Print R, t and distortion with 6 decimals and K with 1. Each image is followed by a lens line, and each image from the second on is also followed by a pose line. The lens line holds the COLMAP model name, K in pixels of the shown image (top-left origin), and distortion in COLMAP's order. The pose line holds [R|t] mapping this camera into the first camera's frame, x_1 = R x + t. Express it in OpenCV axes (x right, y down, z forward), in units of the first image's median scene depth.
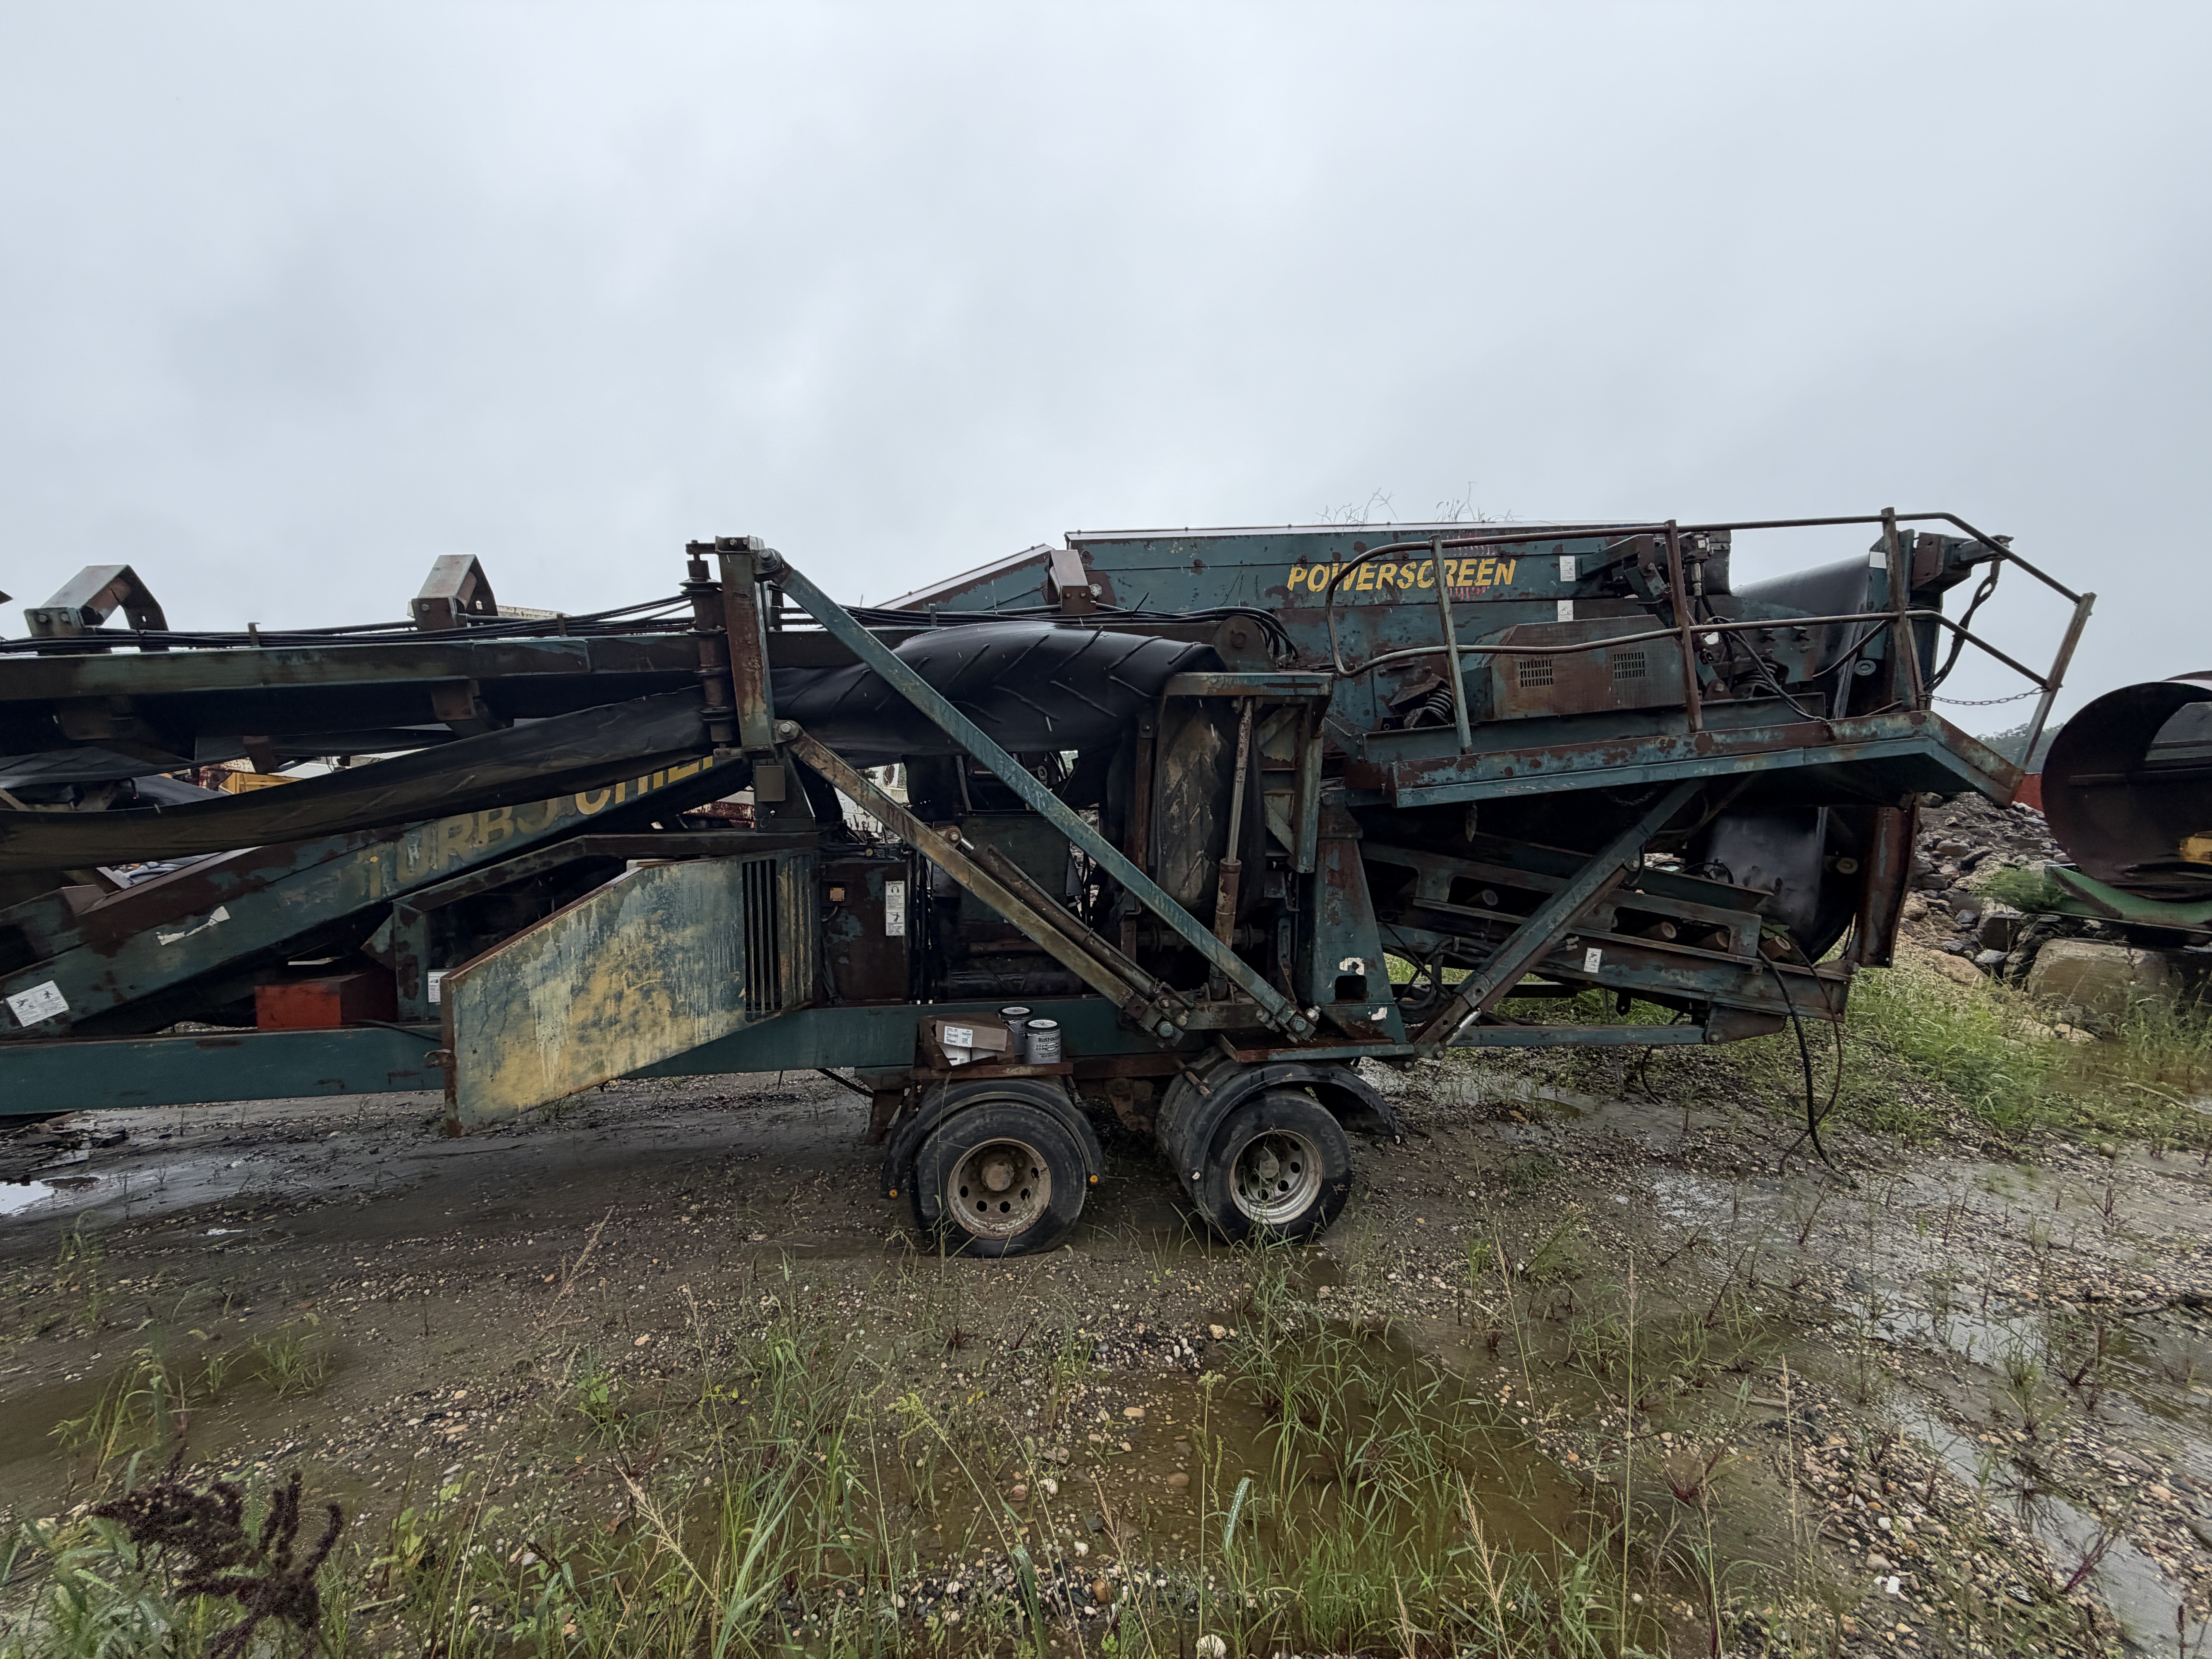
lens RADIAL K [[882.1, 0, 1102.2], [0, 882.1, 827.1], [0, 0, 1]] dist [0.000026, -0.000003]
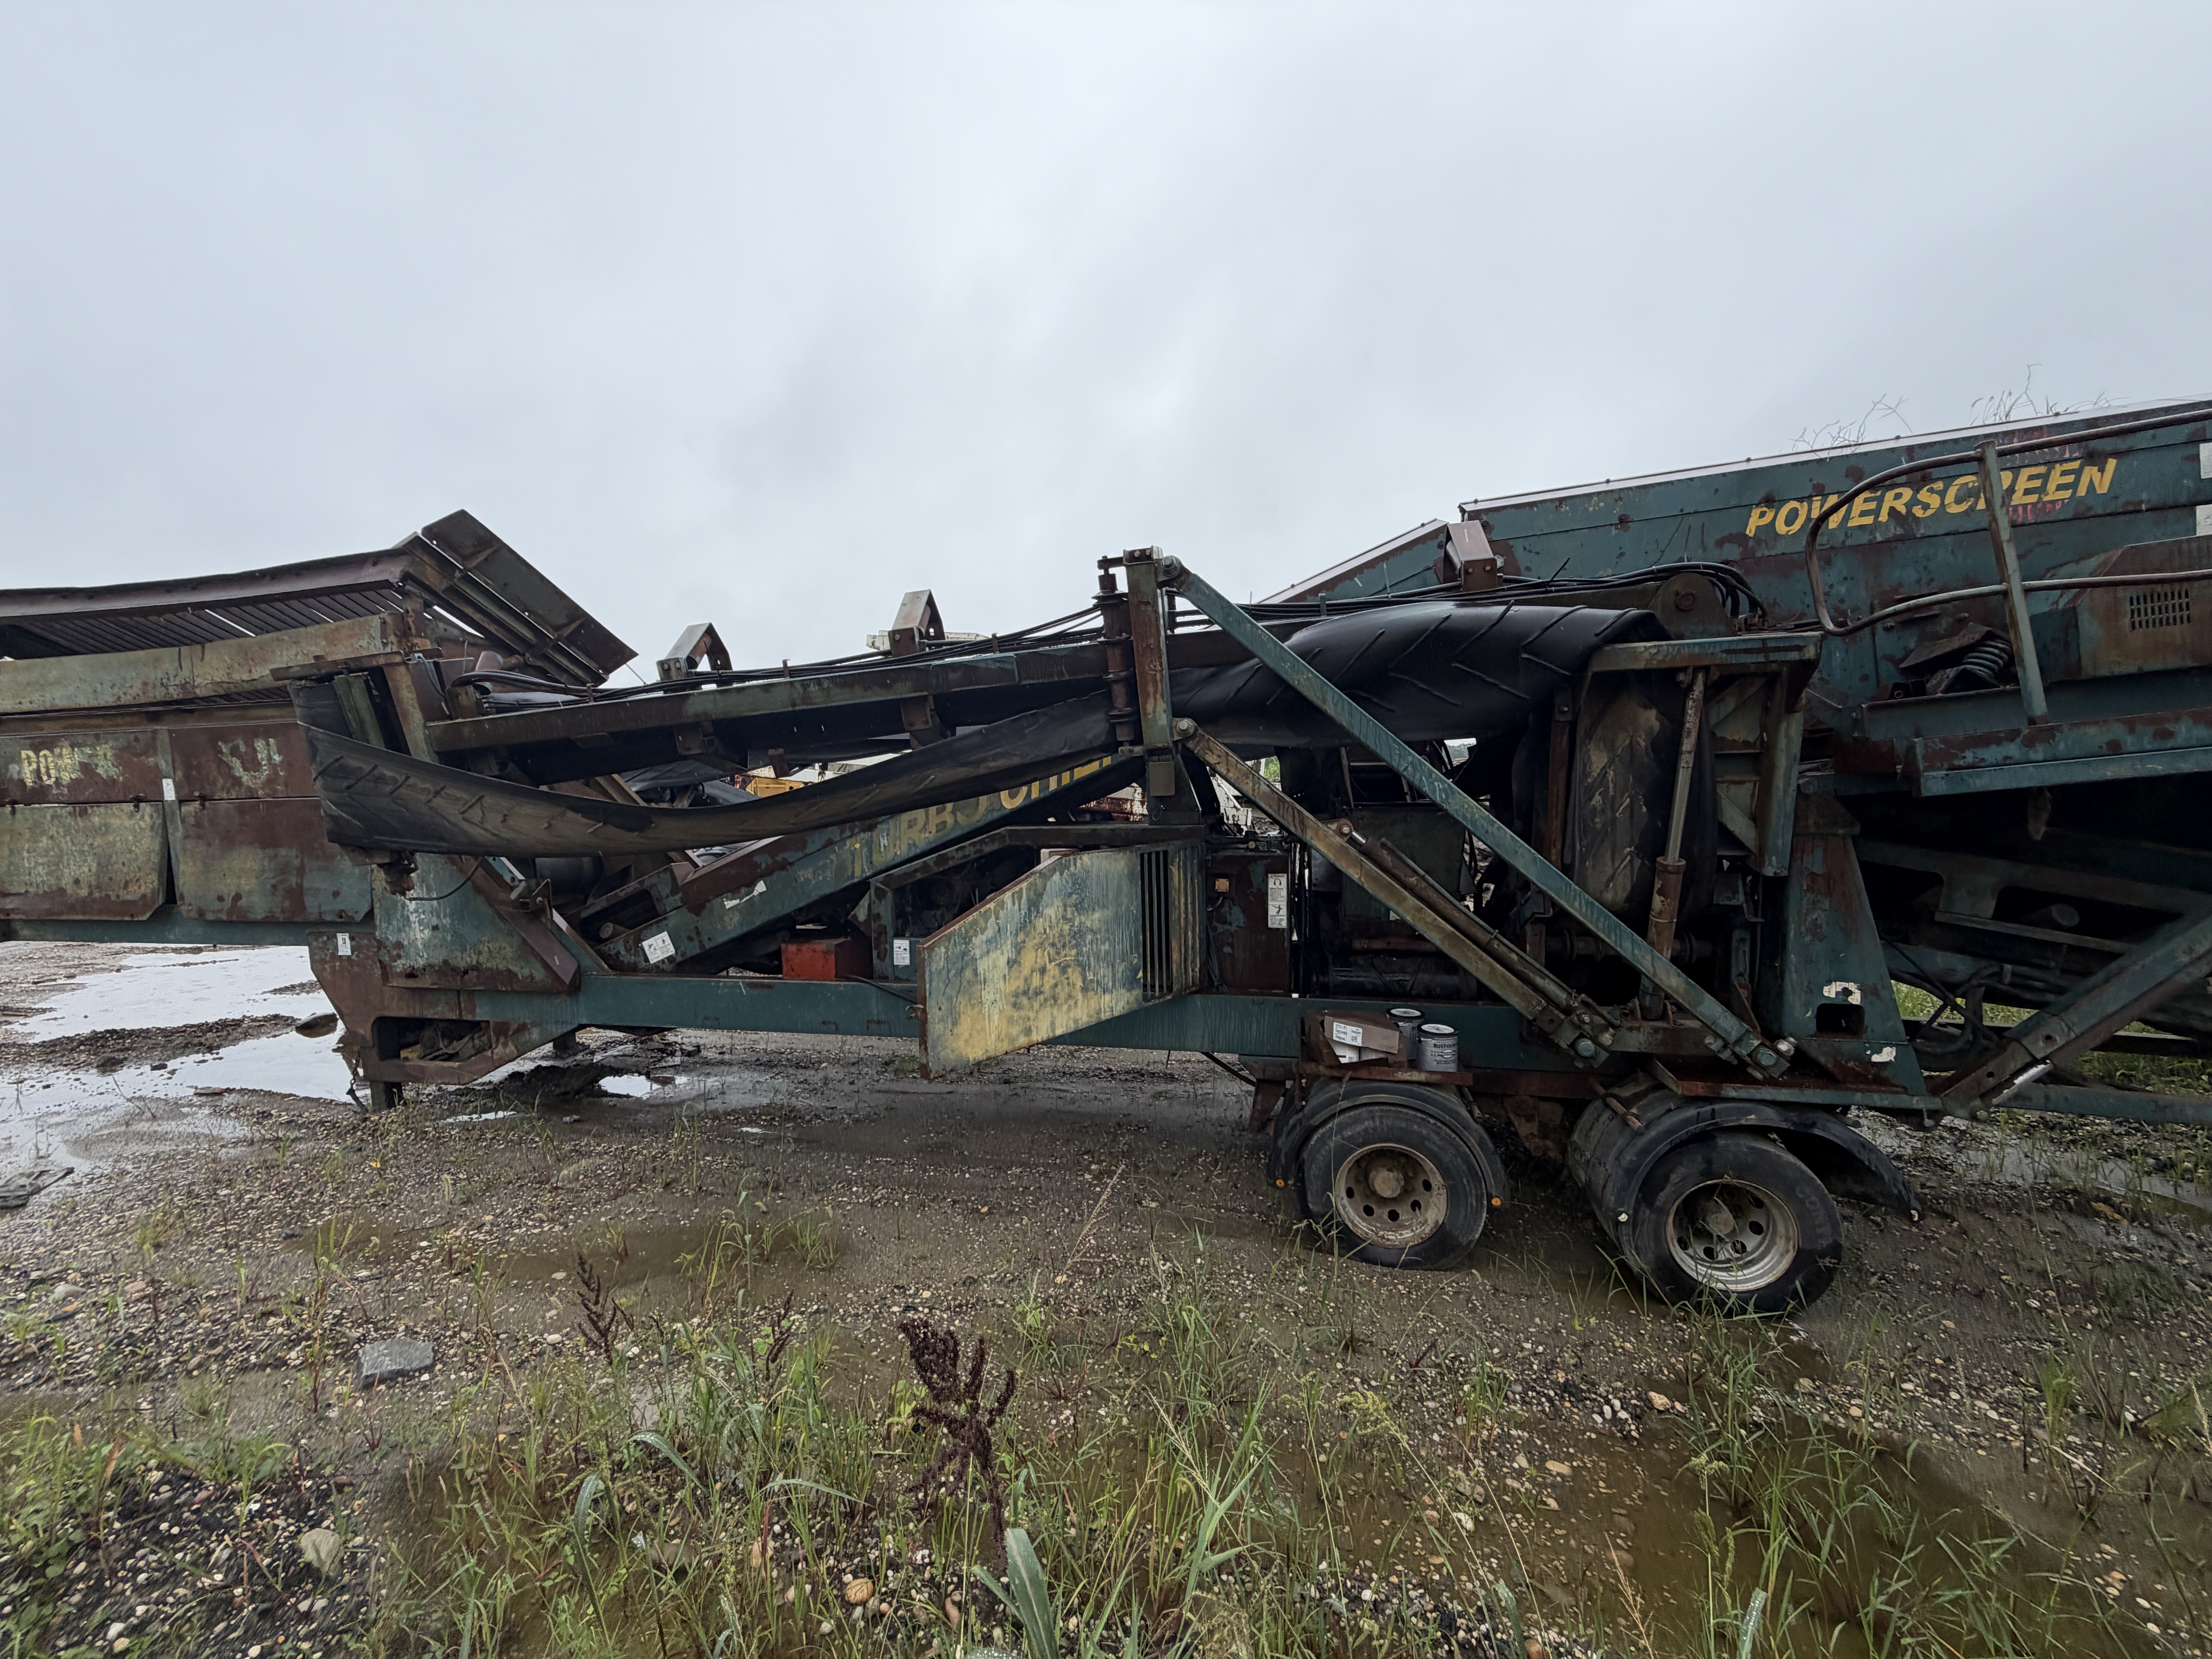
lens RADIAL K [[882.1, 0, 1102.2], [0, 882.1, 827.1], [0, 0, 1]] dist [0.000026, -0.000003]
pose [[0.924522, 0.004053, -0.381106, -0.039483], [-0.001466, 0.999974, 0.007076, 0.001195], [0.381125, -0.005983, 0.924504, -0.007088]]
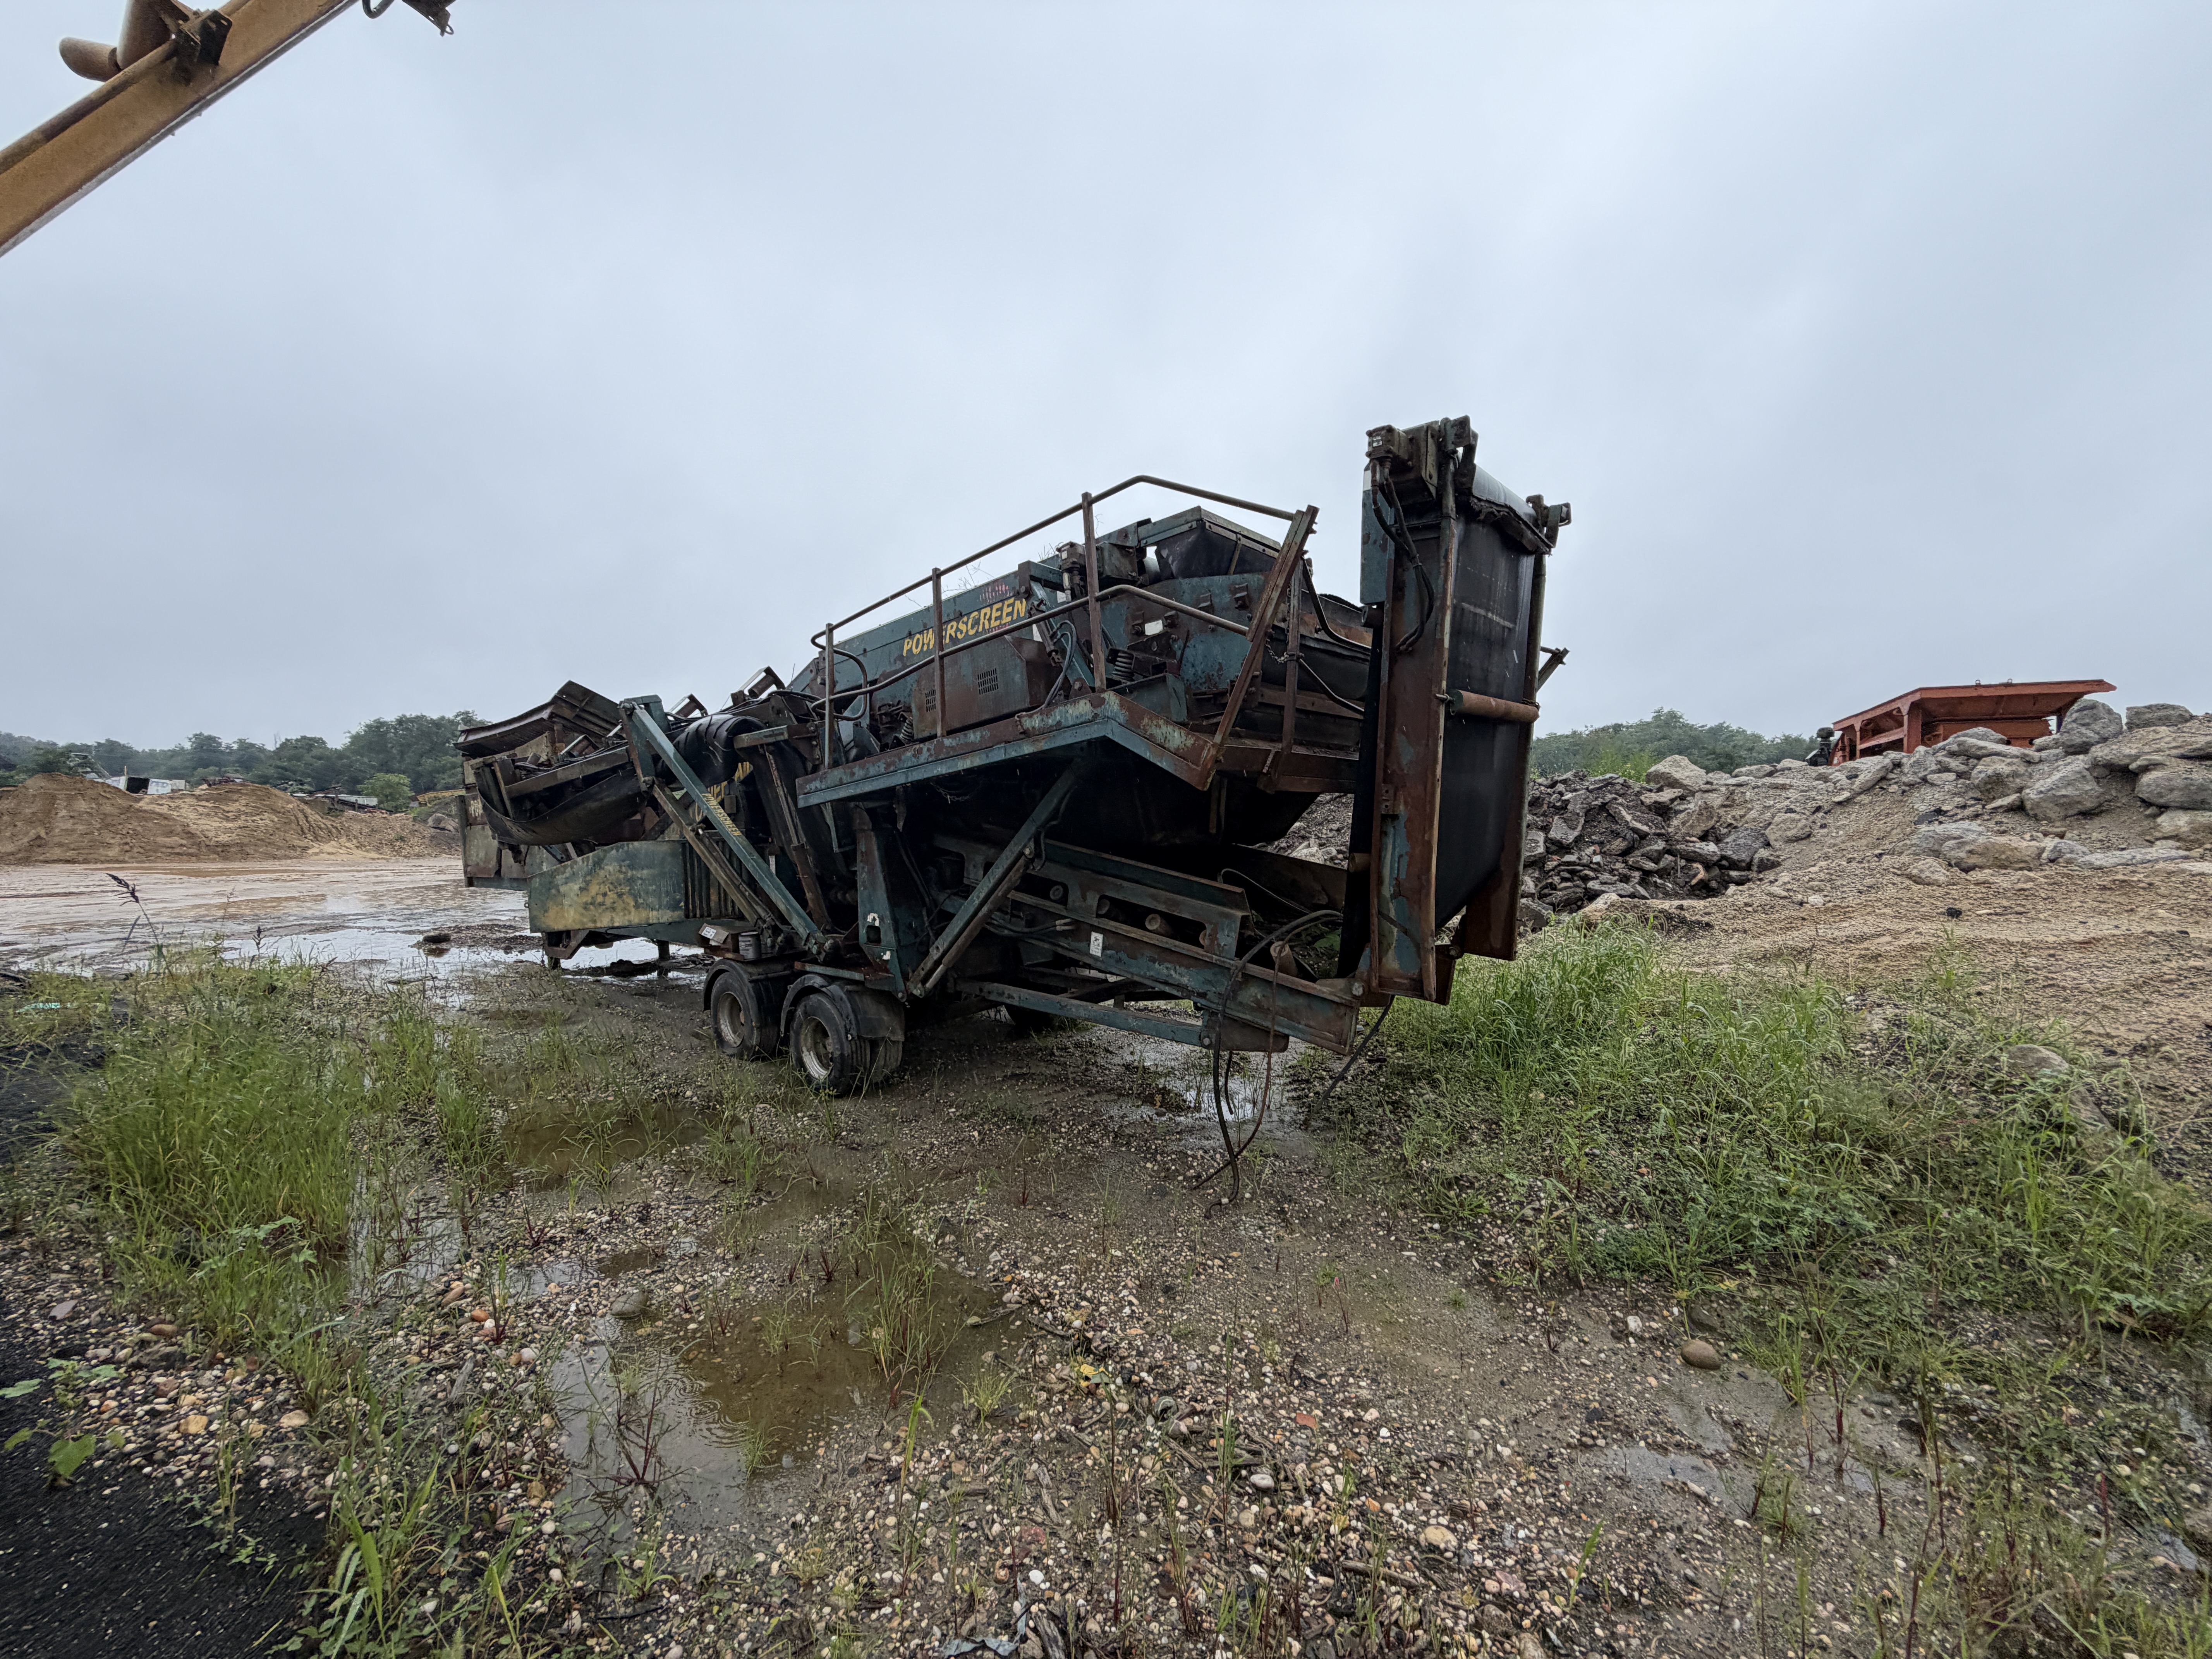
lens RADIAL K [[882.1, 0, 1102.2], [0, 882.1, 827.1], [0, 0, 1]] dist [0.000026, -0.000003]
pose [[0.632057, -0.011228, -0.774841, 1.752220], [-0.001808, 0.999871, -0.015964, 0.032480], [0.774920, 0.011491, 0.631955, 0.409262]]
